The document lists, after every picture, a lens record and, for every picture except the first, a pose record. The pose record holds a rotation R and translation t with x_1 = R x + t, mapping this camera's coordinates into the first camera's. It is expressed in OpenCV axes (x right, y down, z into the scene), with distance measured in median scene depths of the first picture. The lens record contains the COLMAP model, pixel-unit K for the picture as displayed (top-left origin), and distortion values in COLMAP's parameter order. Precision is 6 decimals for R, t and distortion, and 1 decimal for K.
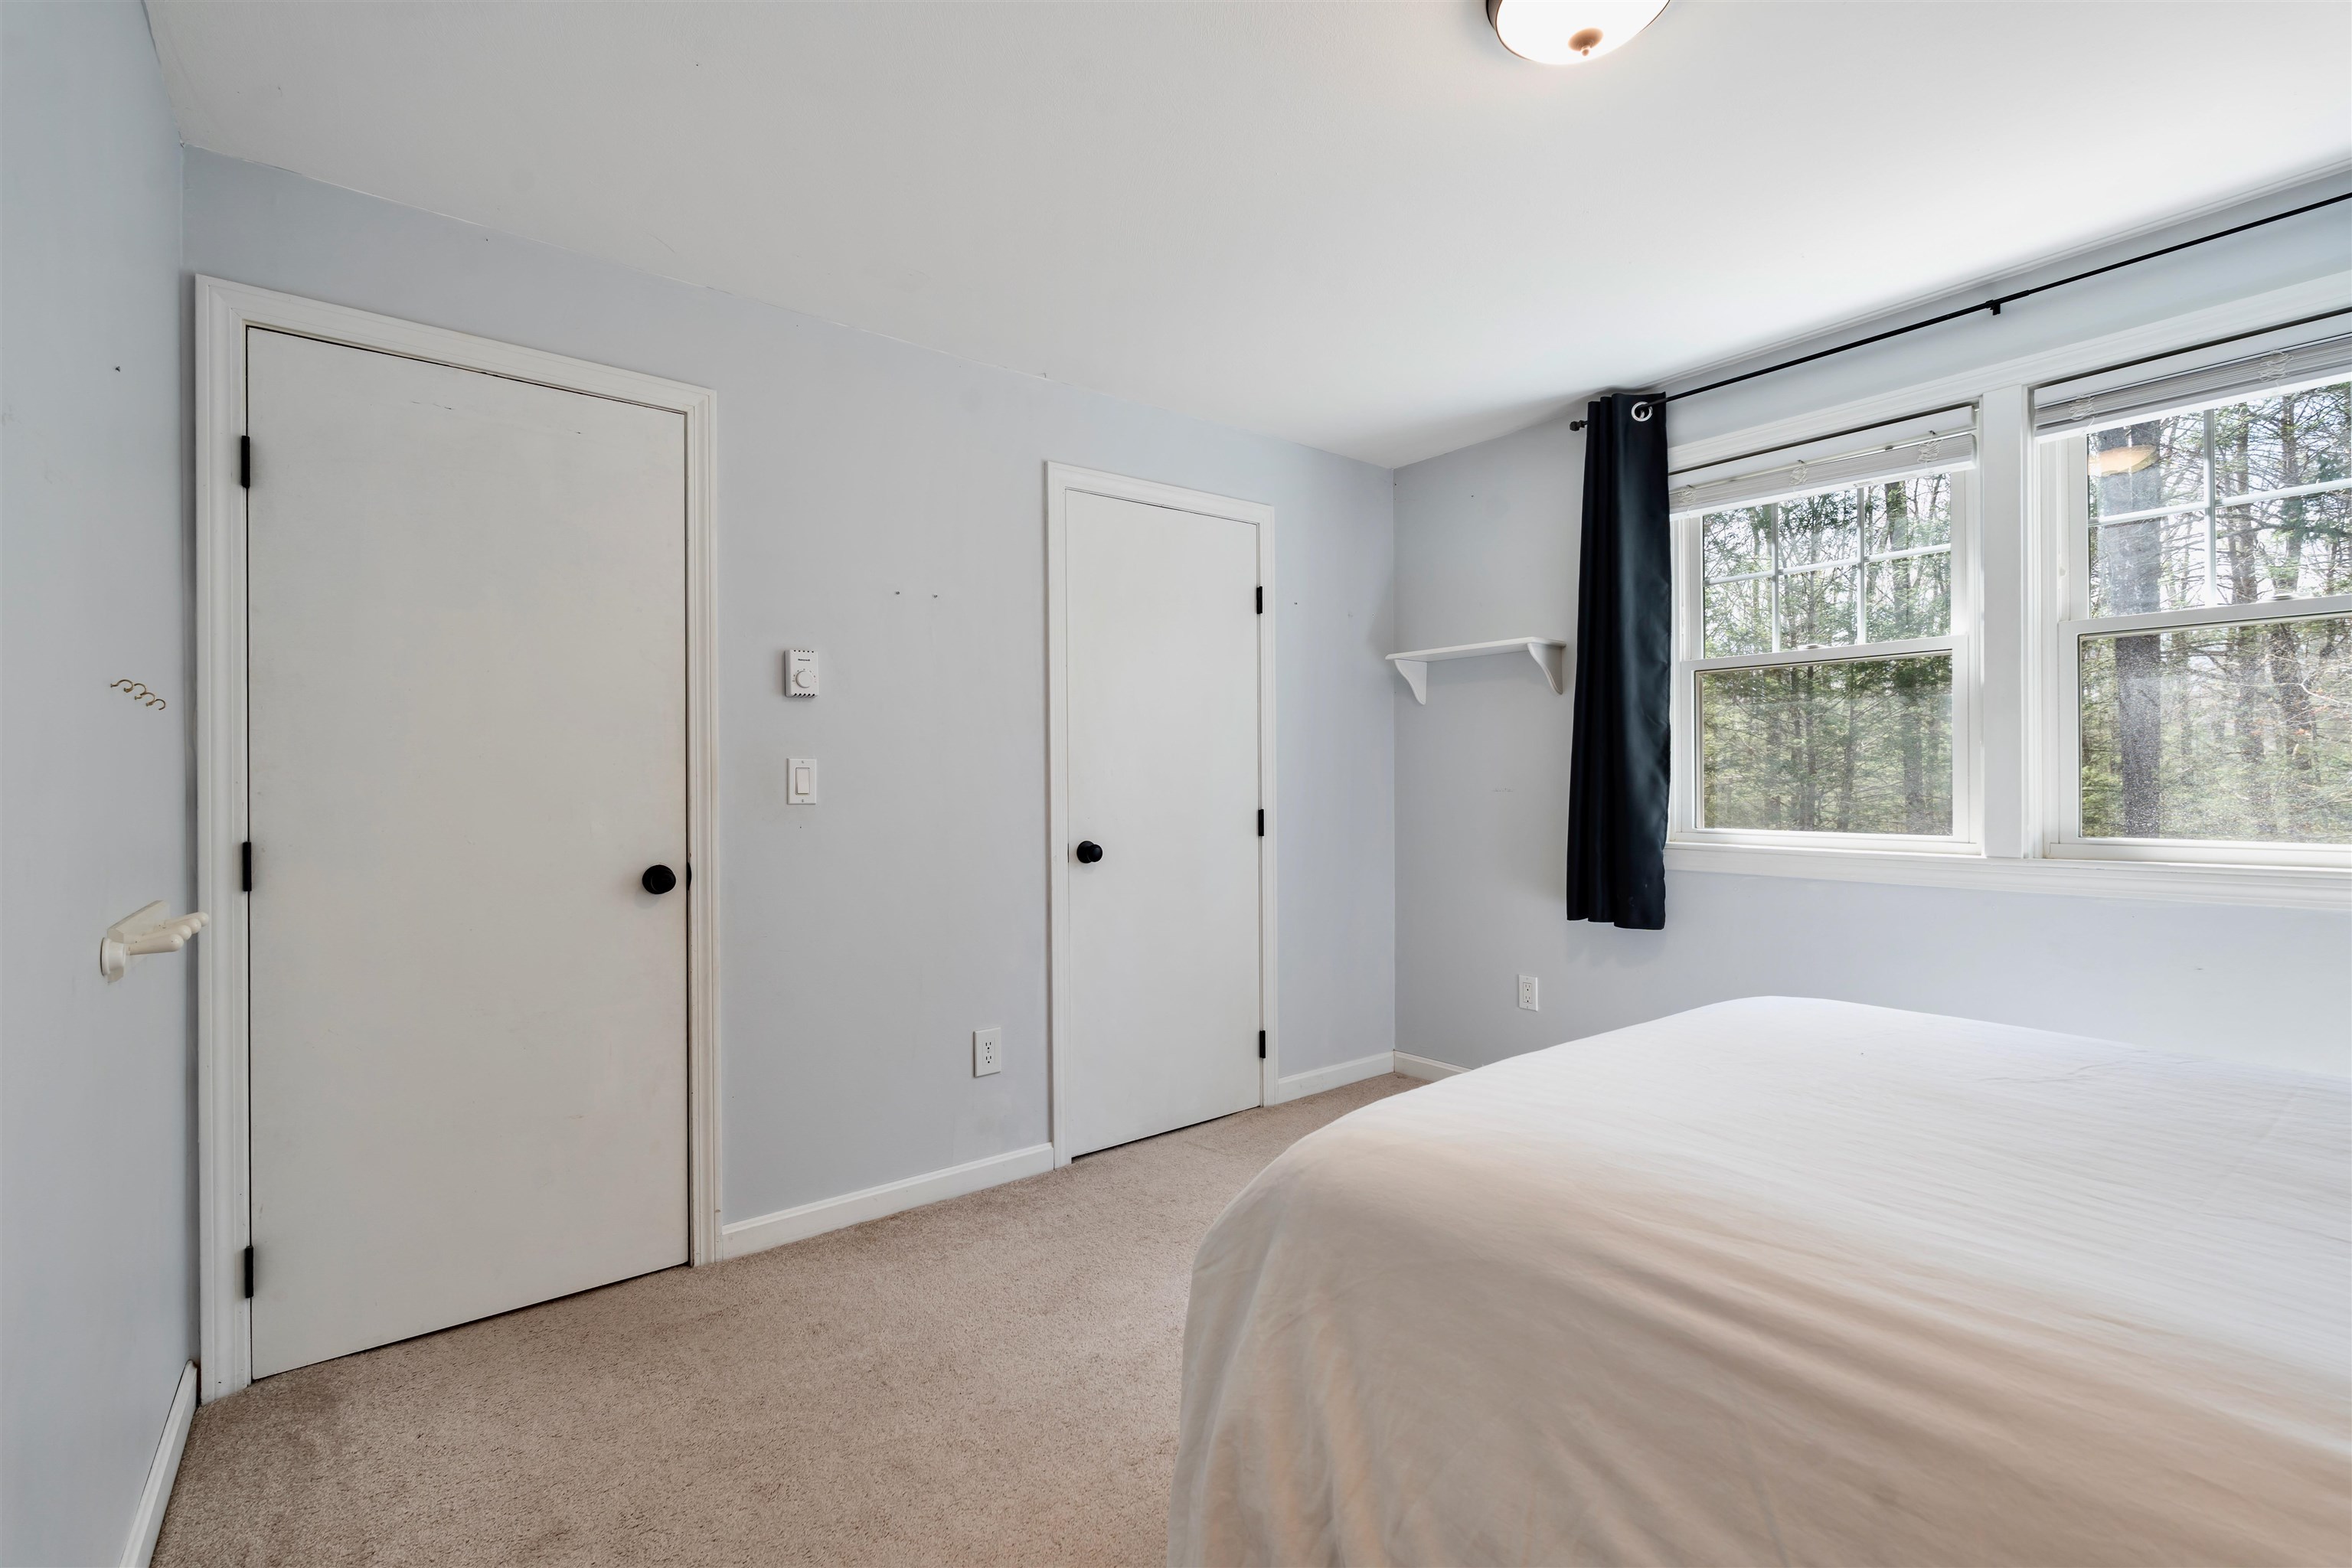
lens RADIAL K [[1034.6, 0, 1176.3], [0, 1034.6, 771.9], [0, 0, 1]] dist [-0.002378, -0.000466]
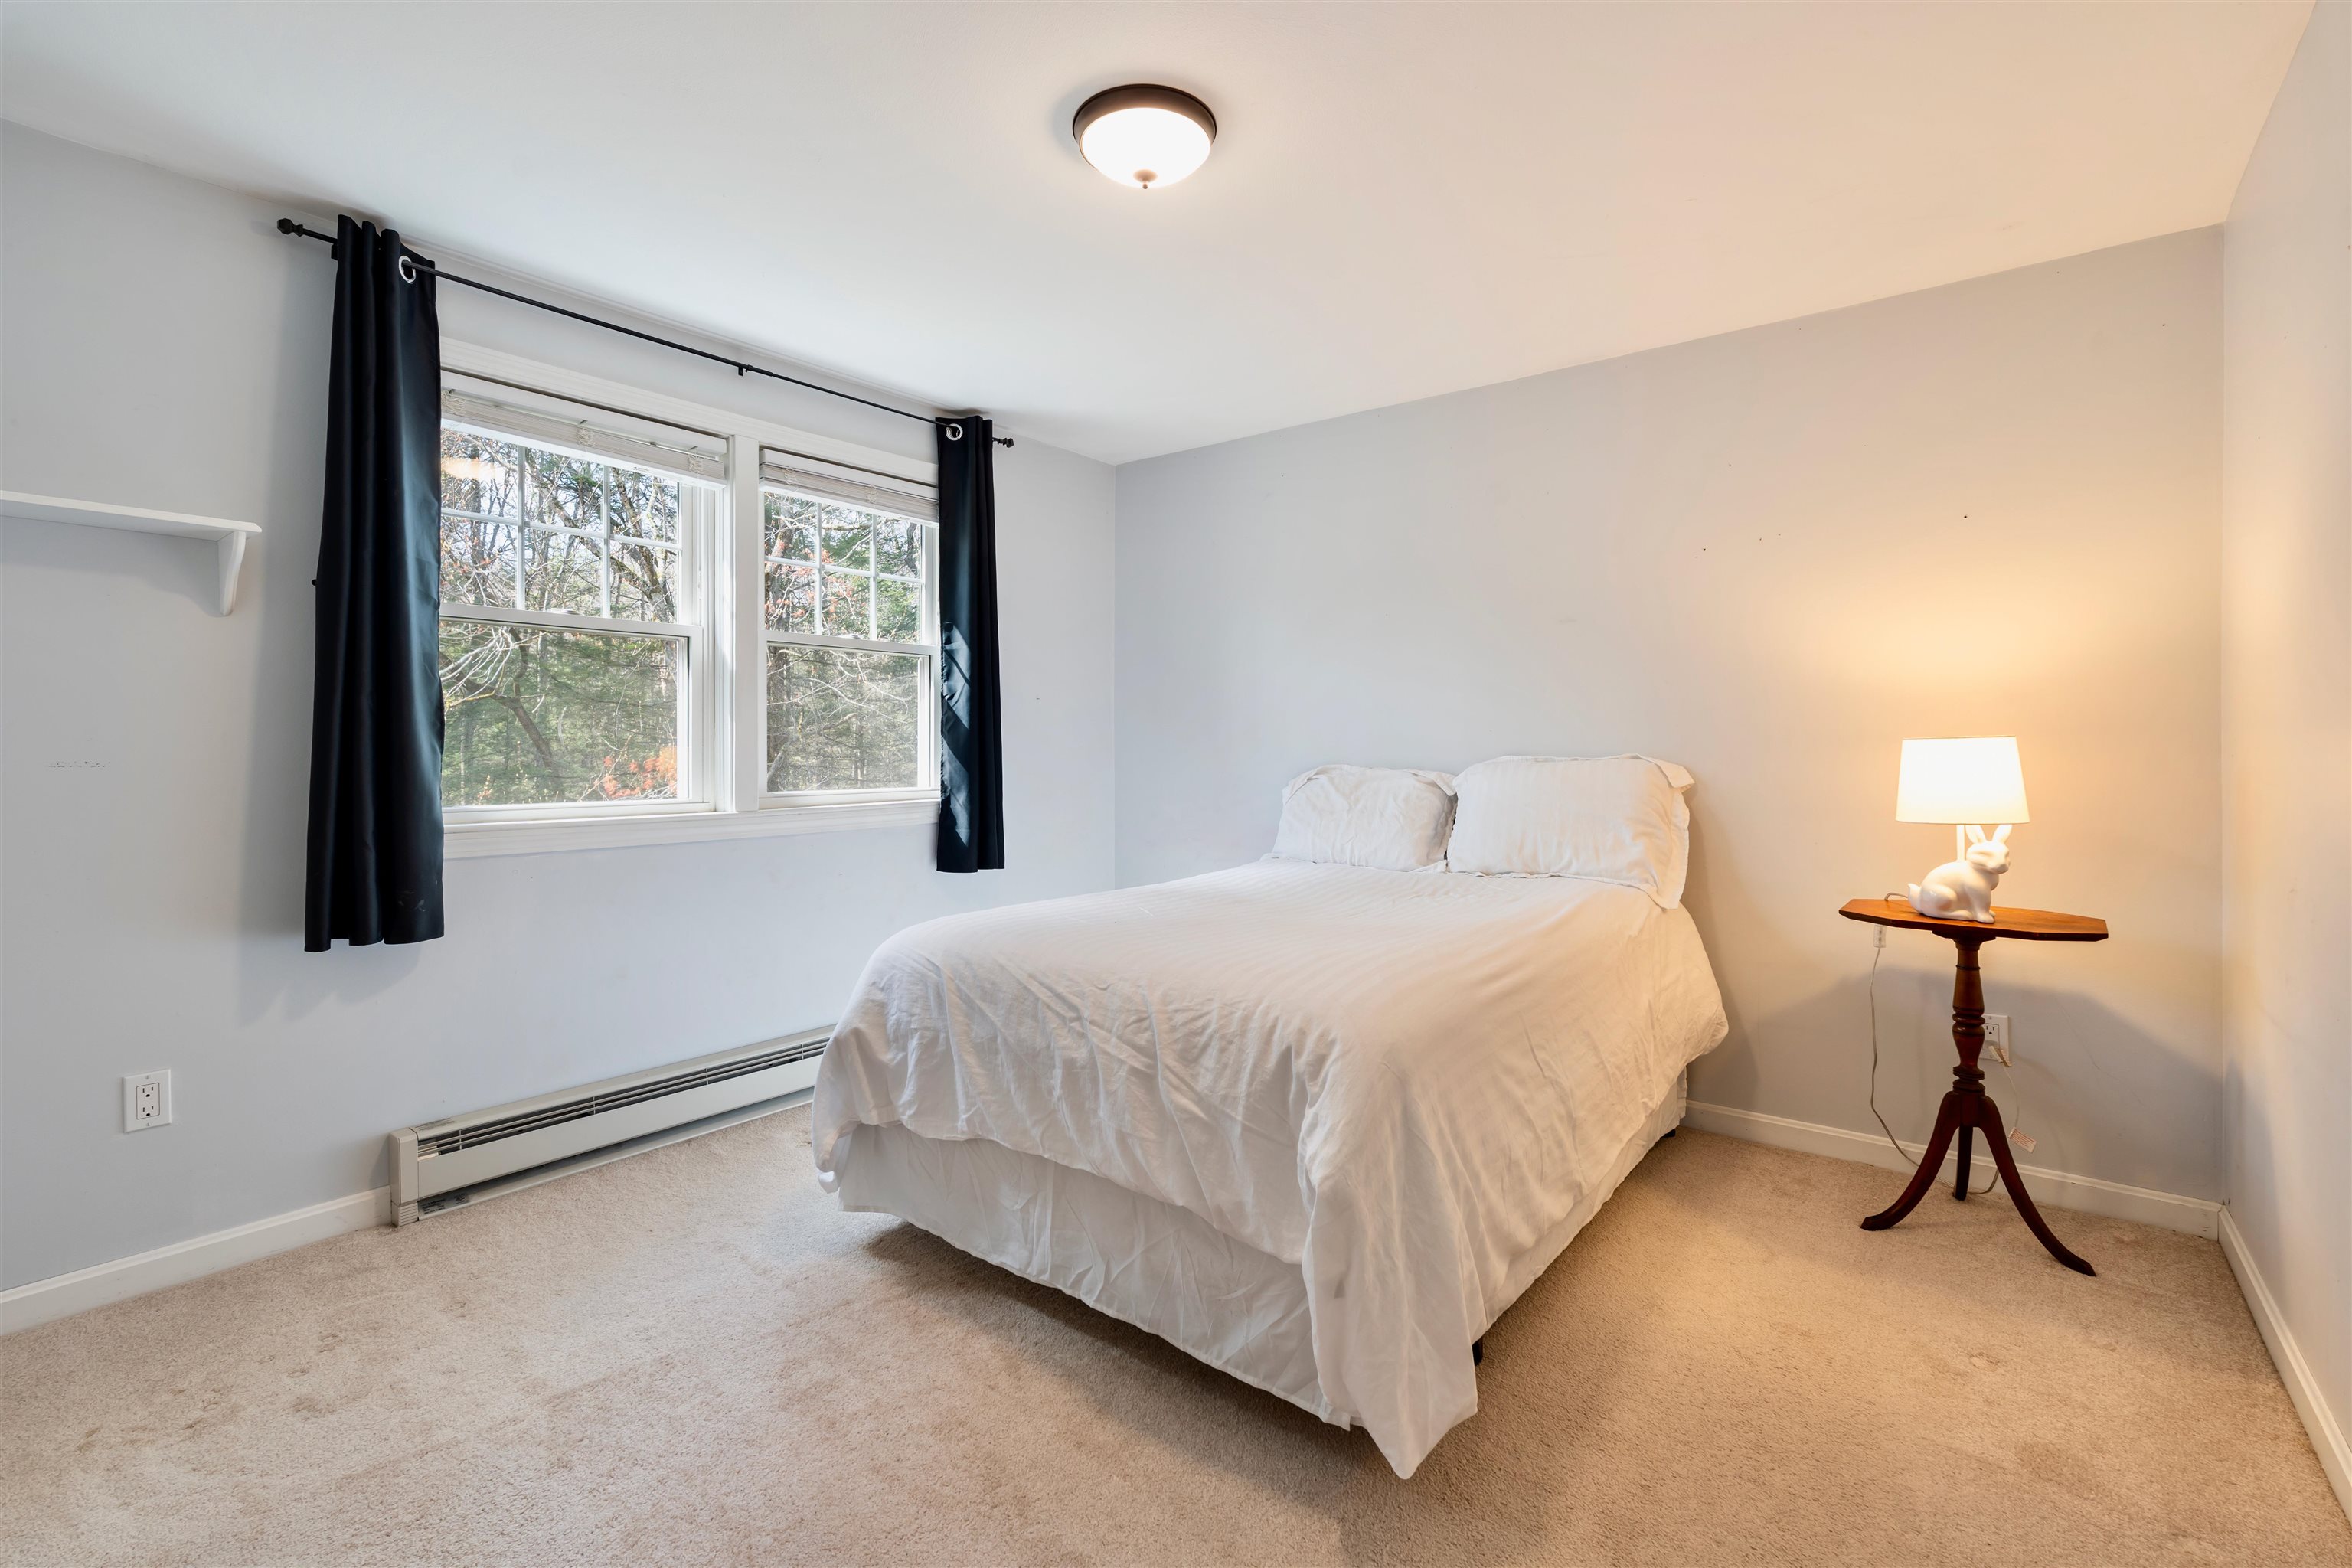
lens RADIAL K [[1034.6, 0, 1176.3], [0, 1034.6, 771.9], [0, 0, 1]] dist [-0.002378, -0.000466]
pose [[-0.251342, -0.022390, 0.967639, -0.499902], [-0.003417, 0.999747, 0.022245, 0.006837], [-0.967892, 0.002285, -0.251355, 0.717563]]
